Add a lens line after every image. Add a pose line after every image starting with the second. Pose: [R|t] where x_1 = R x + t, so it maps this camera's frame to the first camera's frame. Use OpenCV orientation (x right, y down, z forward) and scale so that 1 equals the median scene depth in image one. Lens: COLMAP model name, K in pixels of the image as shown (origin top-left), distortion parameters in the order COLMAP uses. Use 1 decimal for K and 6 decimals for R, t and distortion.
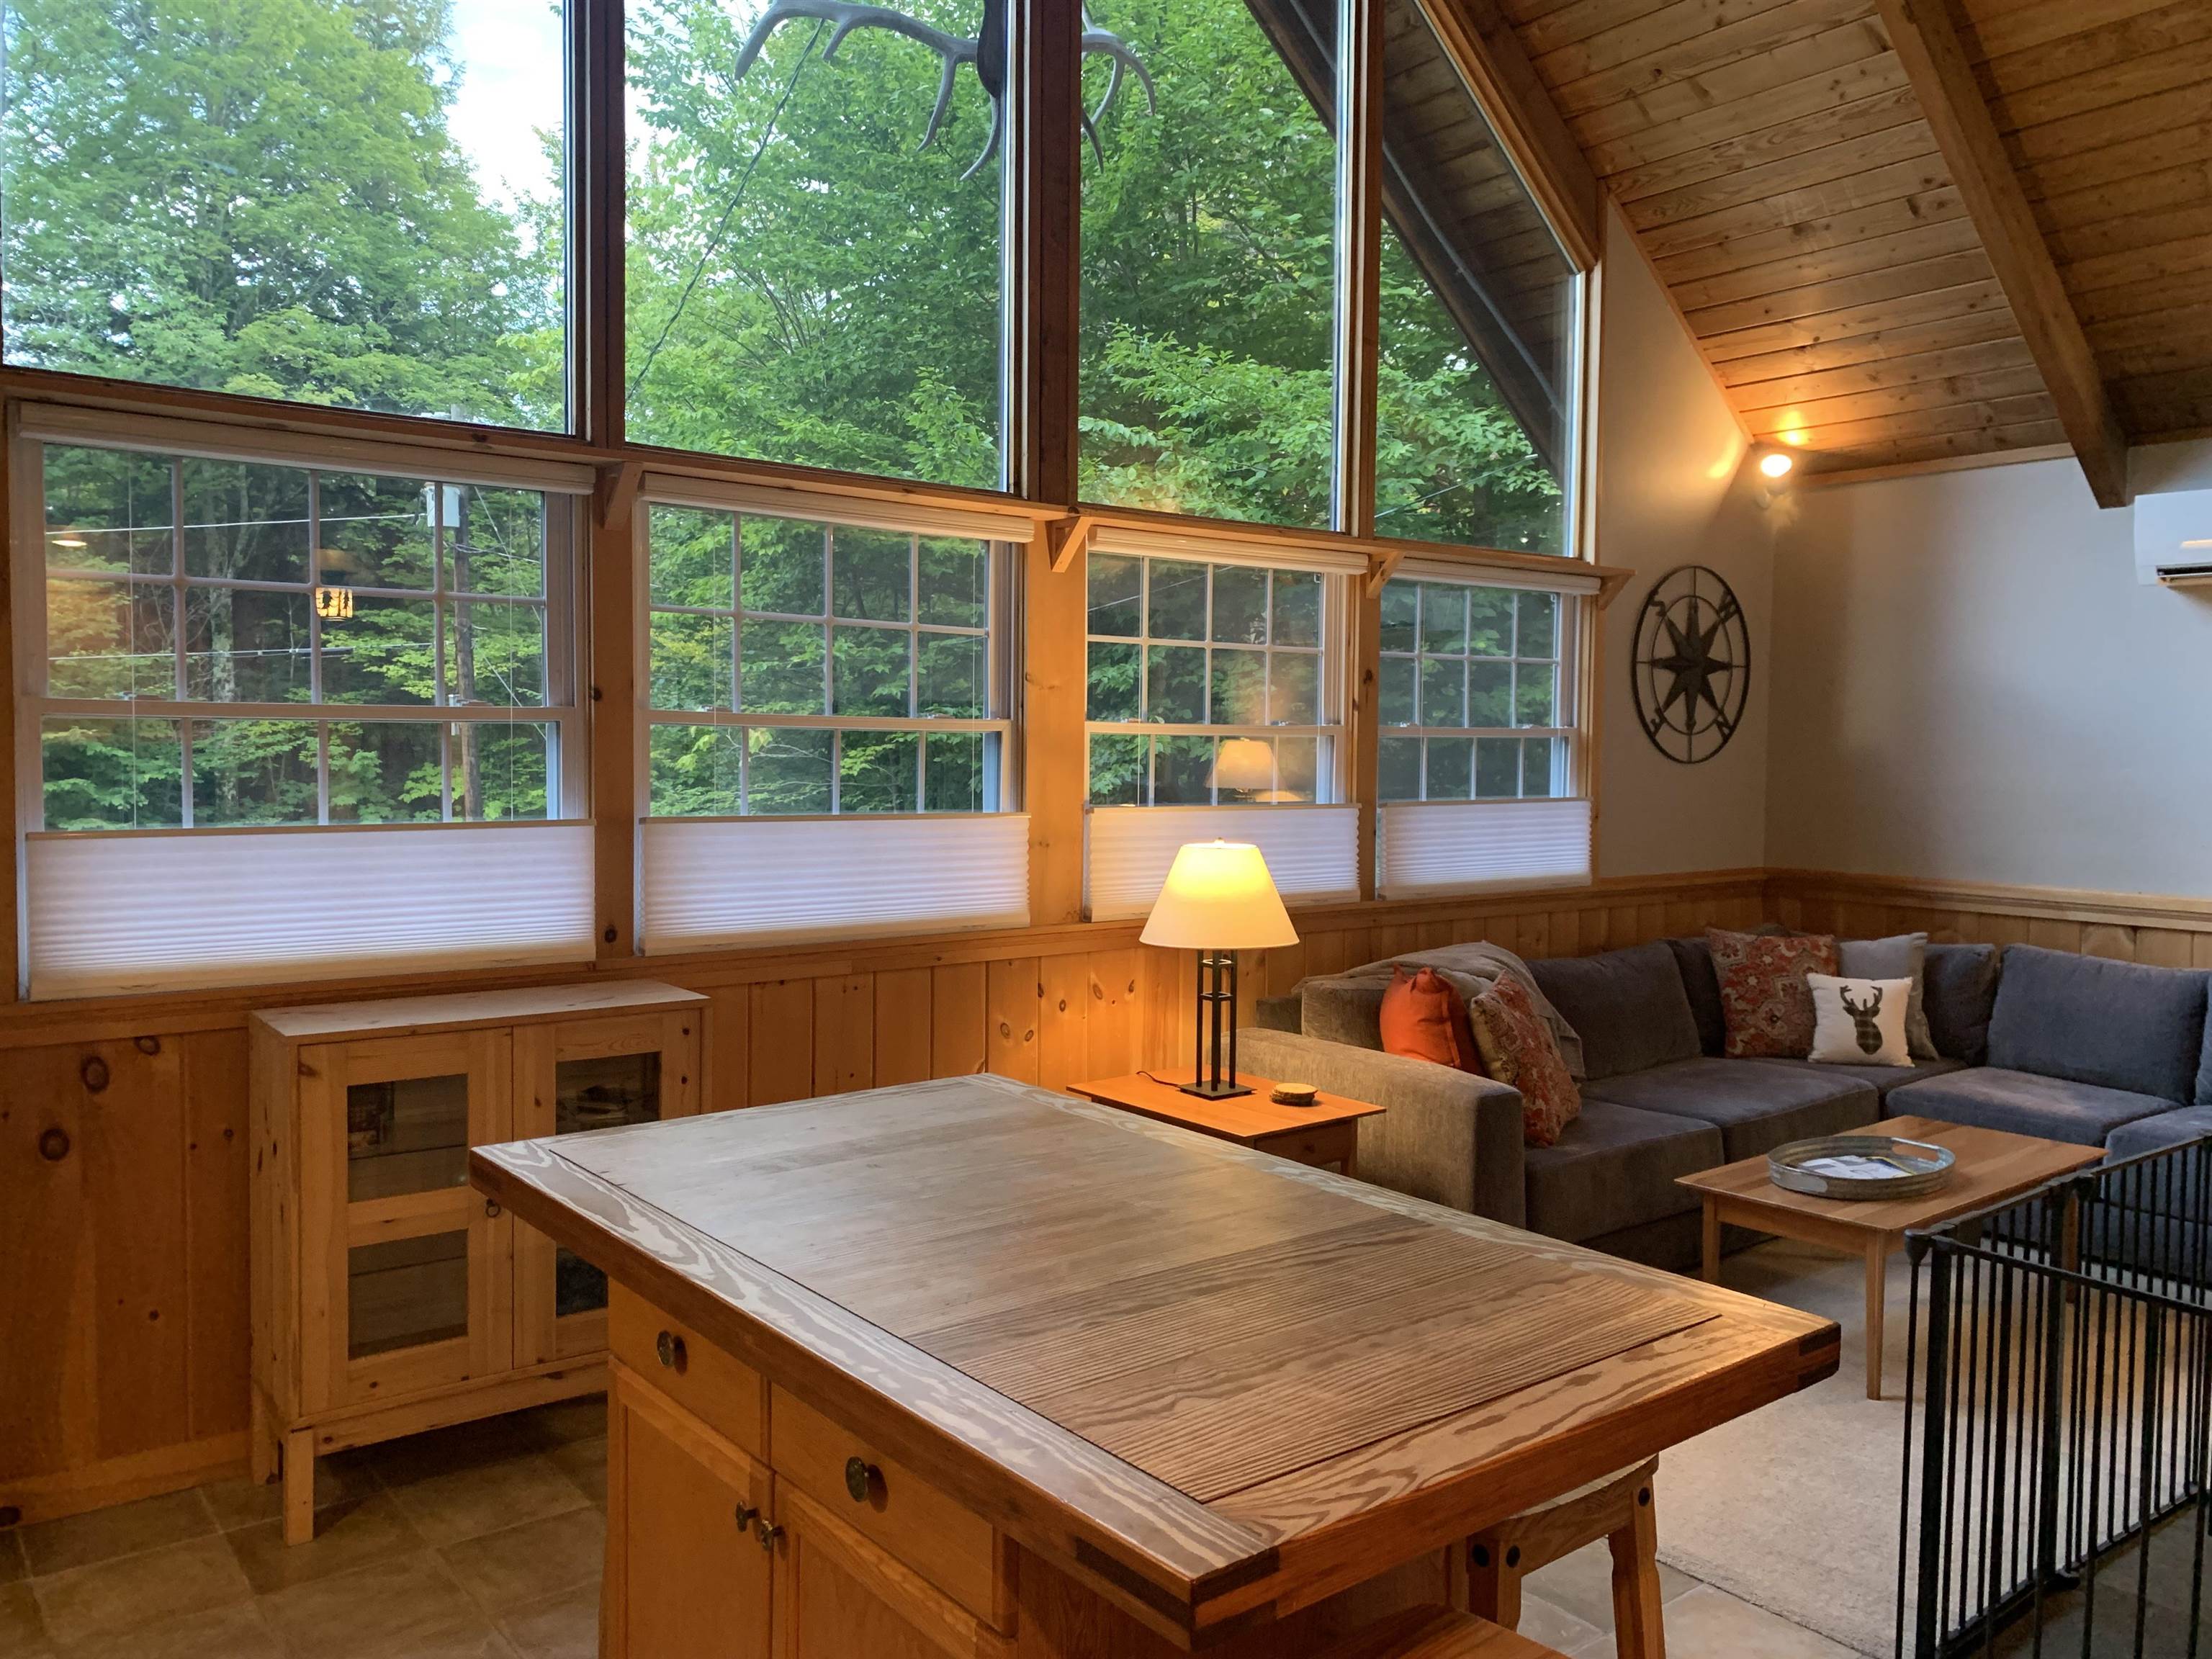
lens RADIAL K [[1714.1, 0, 1106.0], [0, 1714.1, 829.5], [0, 0, 1]] dist [0.055172, -0.072662]
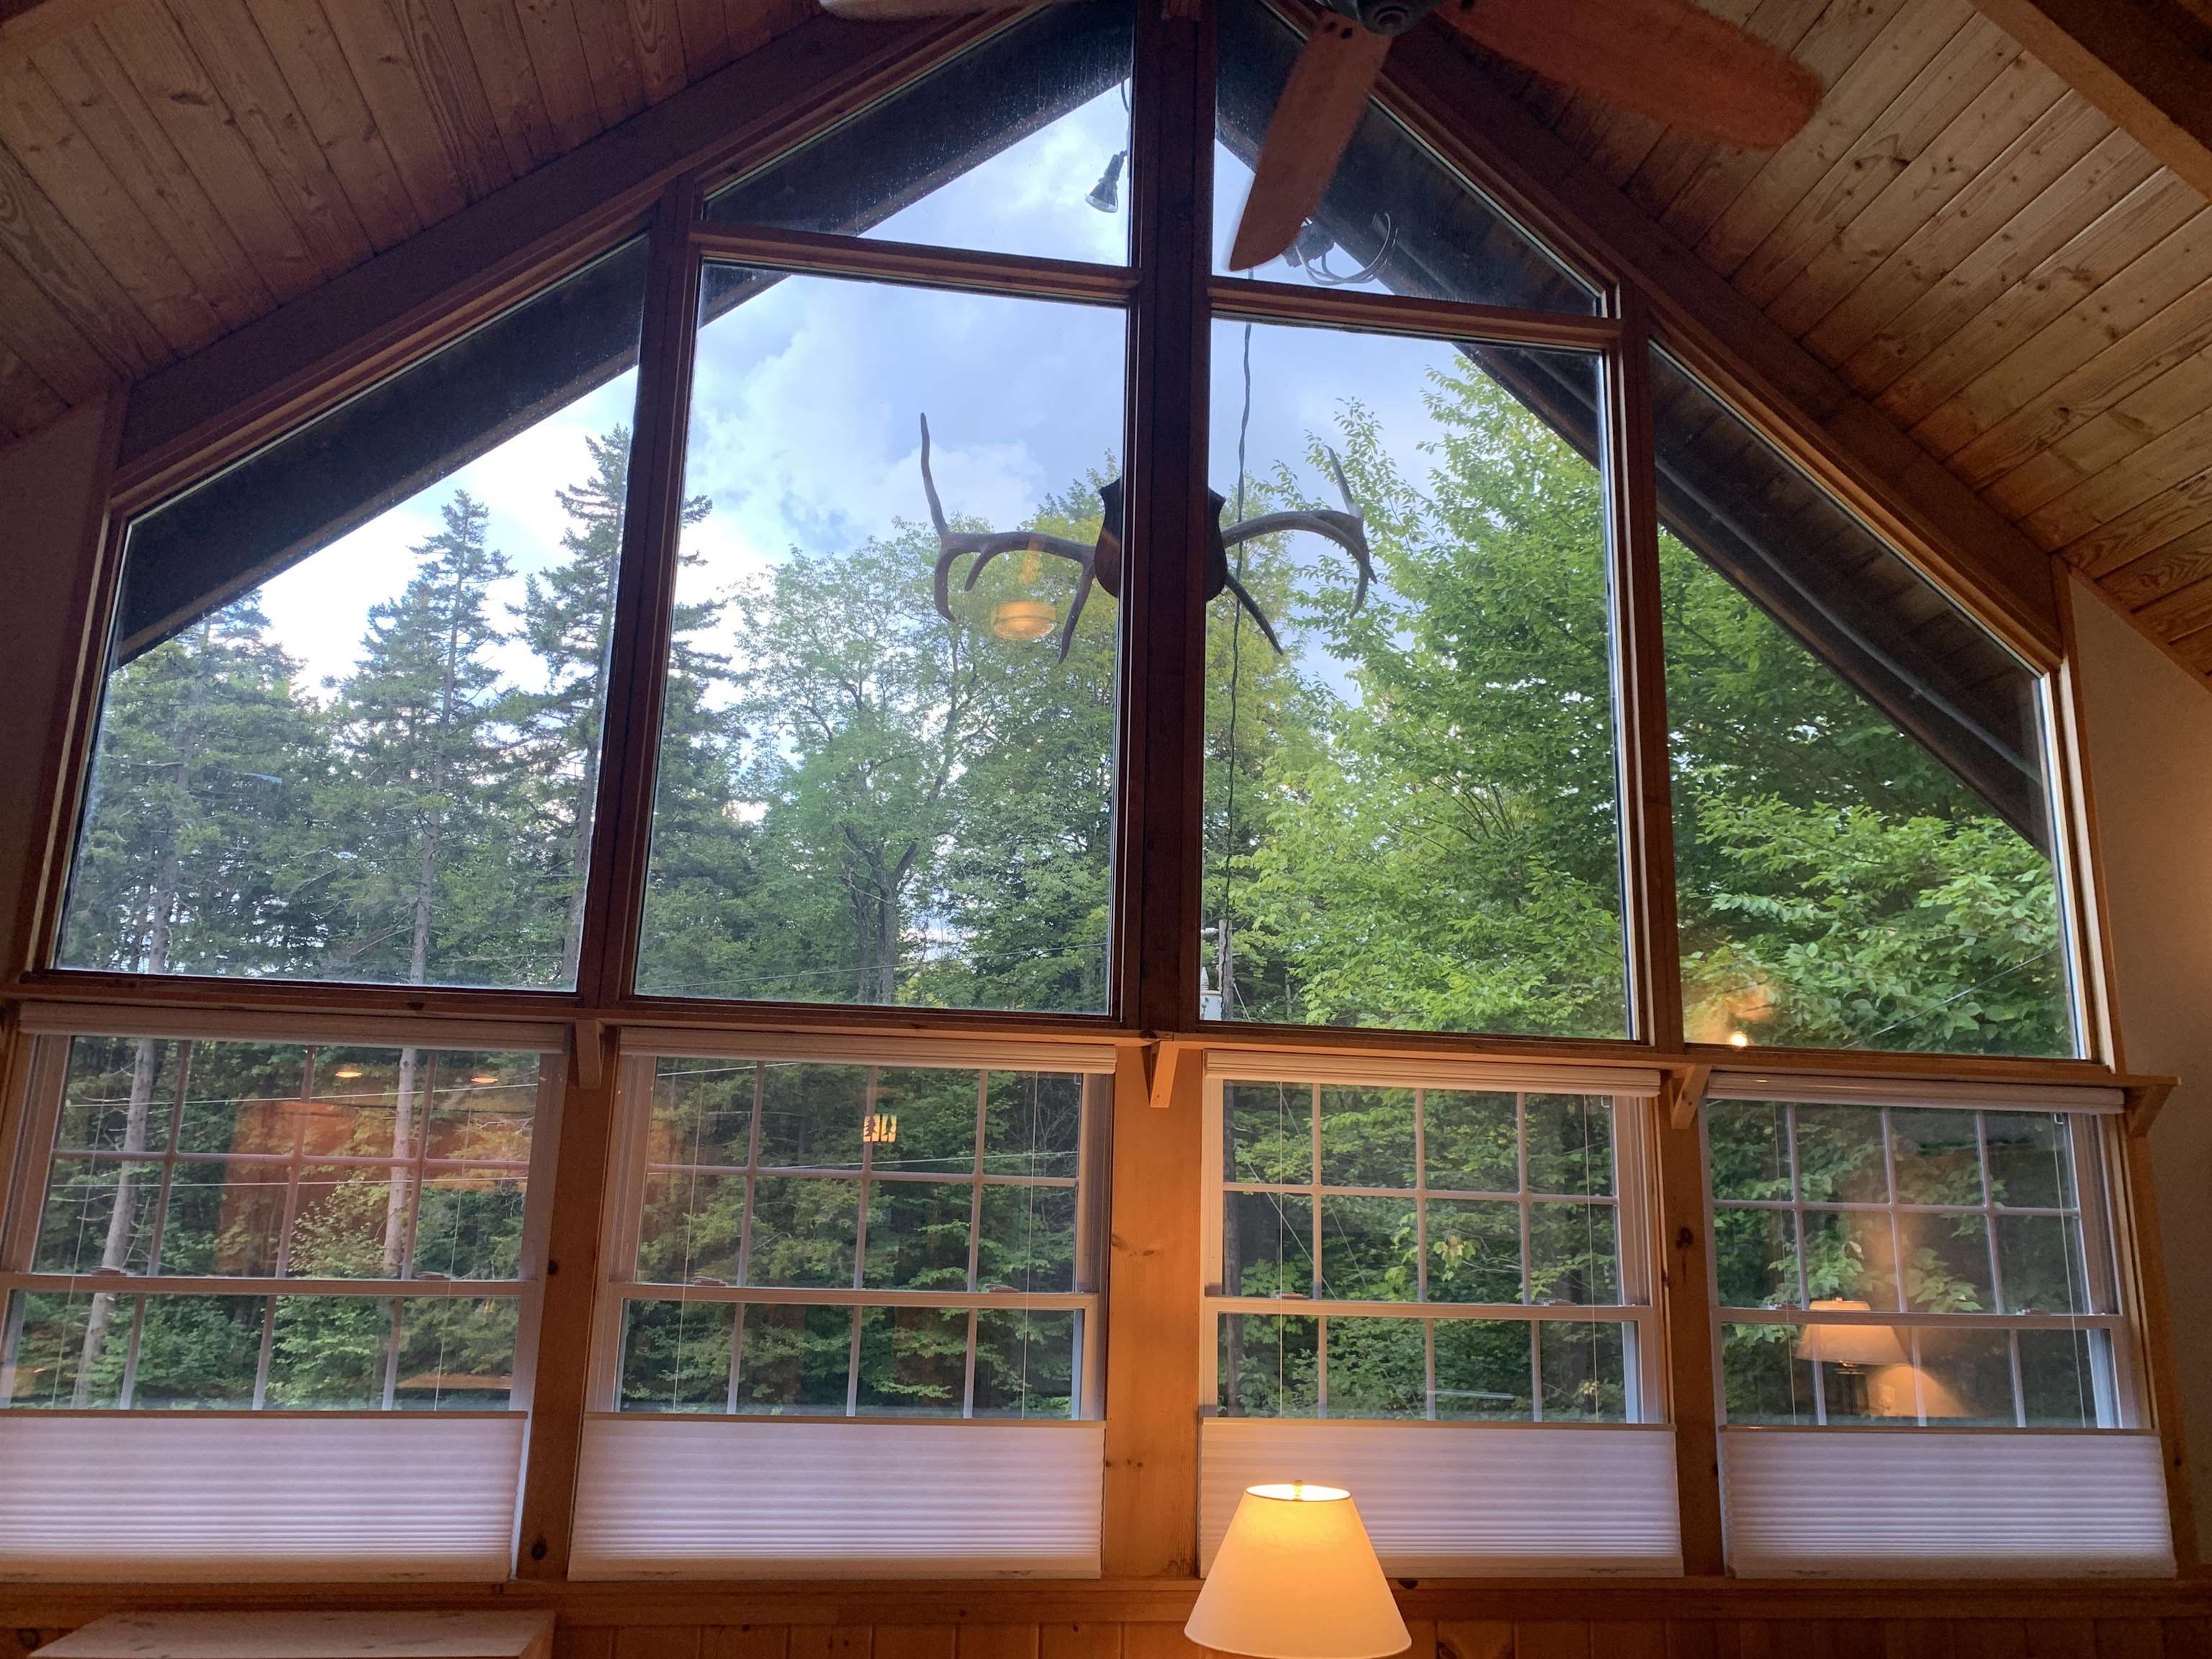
lens RADIAL K [[1695.6, 0, 1112.1], [0, 1695.6, 818.0], [0, 0, 1]] dist [0.033229, -0.035655]
pose [[0.863466, -0.101862, -0.494014, 0.315695], [-0.042845, 0.961046, -0.273046, -0.053140], [0.502584, 0.256932, 0.825467, 0.238729]]
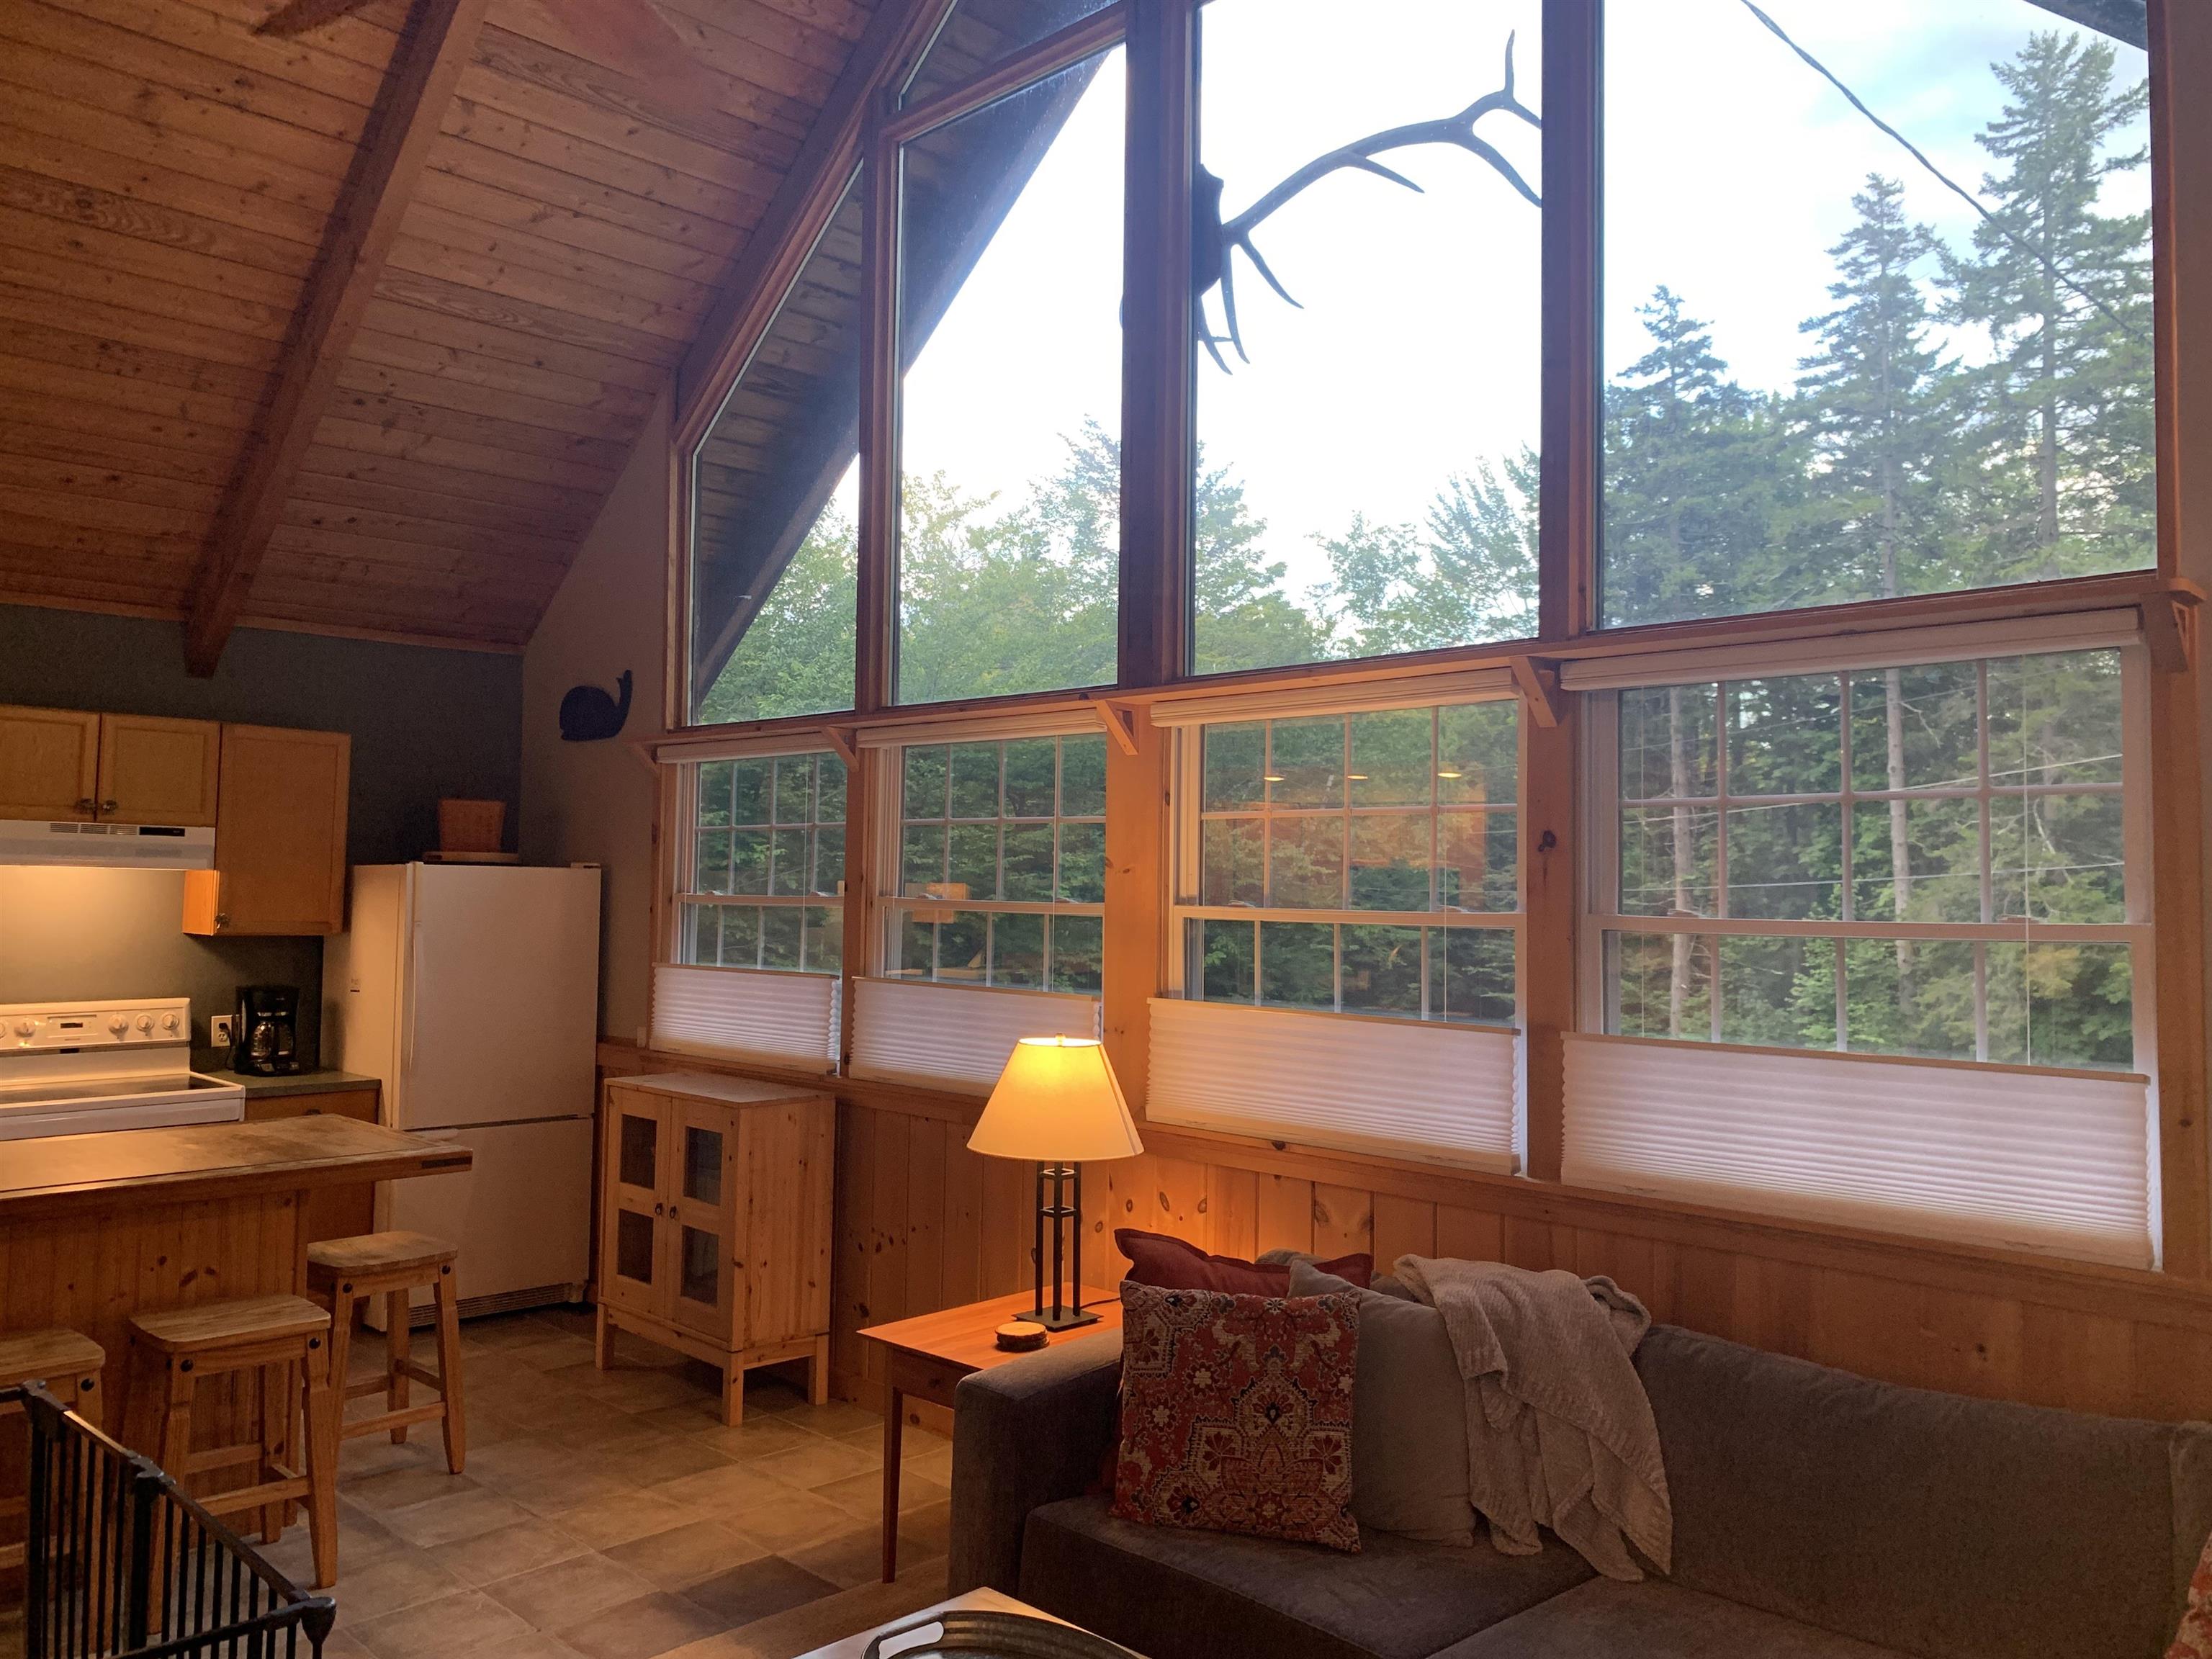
lens RADIAL K [[1695.6, 0, 1112.1], [0, 1695.6, 818.0], [0, 0, 1]] dist [0.033229, -0.035655]
pose [[0.114947, -0.051608, -0.992030, 0.828089], [-0.062241, 0.996313, -0.059043, -0.048062], [0.991420, 0.068531, 0.111311, 0.788049]]
